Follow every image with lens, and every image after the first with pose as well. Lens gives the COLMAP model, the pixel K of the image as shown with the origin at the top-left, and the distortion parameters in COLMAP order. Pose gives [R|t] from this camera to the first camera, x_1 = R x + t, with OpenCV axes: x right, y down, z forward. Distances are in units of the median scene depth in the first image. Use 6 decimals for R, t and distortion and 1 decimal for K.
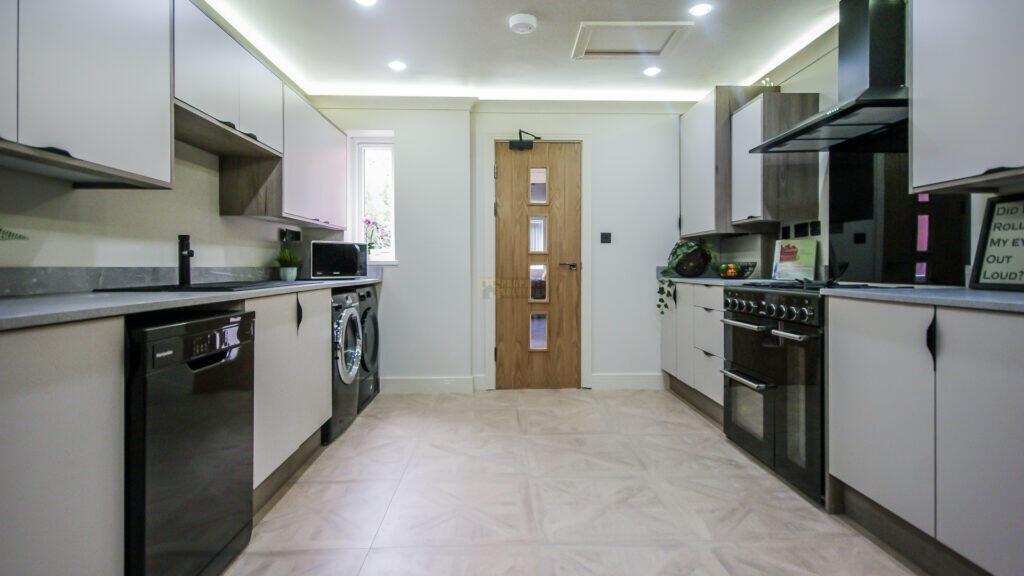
lens RADIAL K [[502.8, 0, 512.4], [0, 502.8, 266.7], [0, 0, 1]] dist [-0.000929, -0.000209]
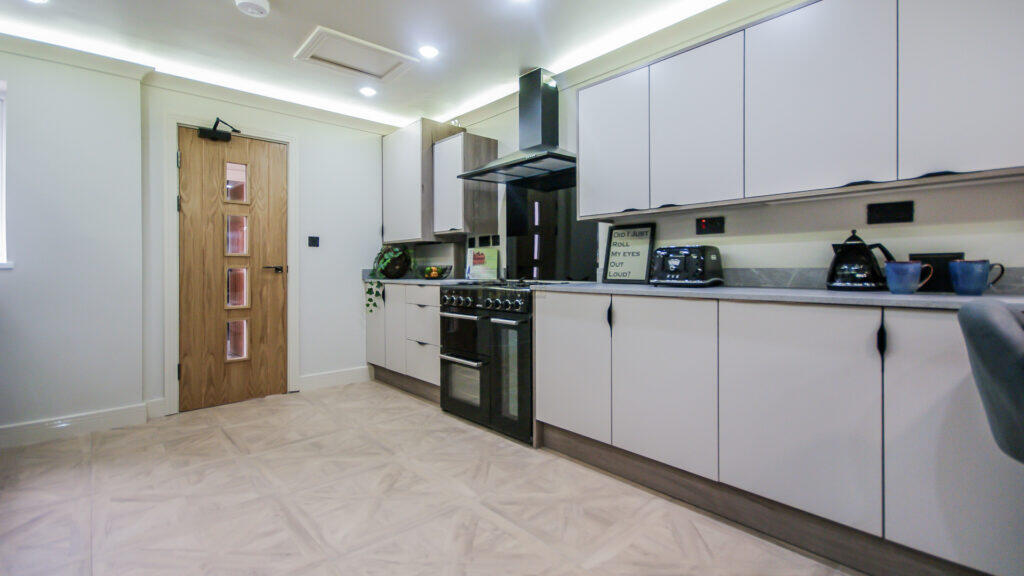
lens RADIAL K [[443.3, 0, 513.9], [0, 443.3, 267.3], [0, 0, 1]] dist [0.001997, 0.000356]
pose [[0.763074, -0.000887, 0.646311, -0.122096], [0.003454, 0.999990, -0.002706, -0.001333], [-0.646302, 0.004297, 0.763069, 0.067678]]
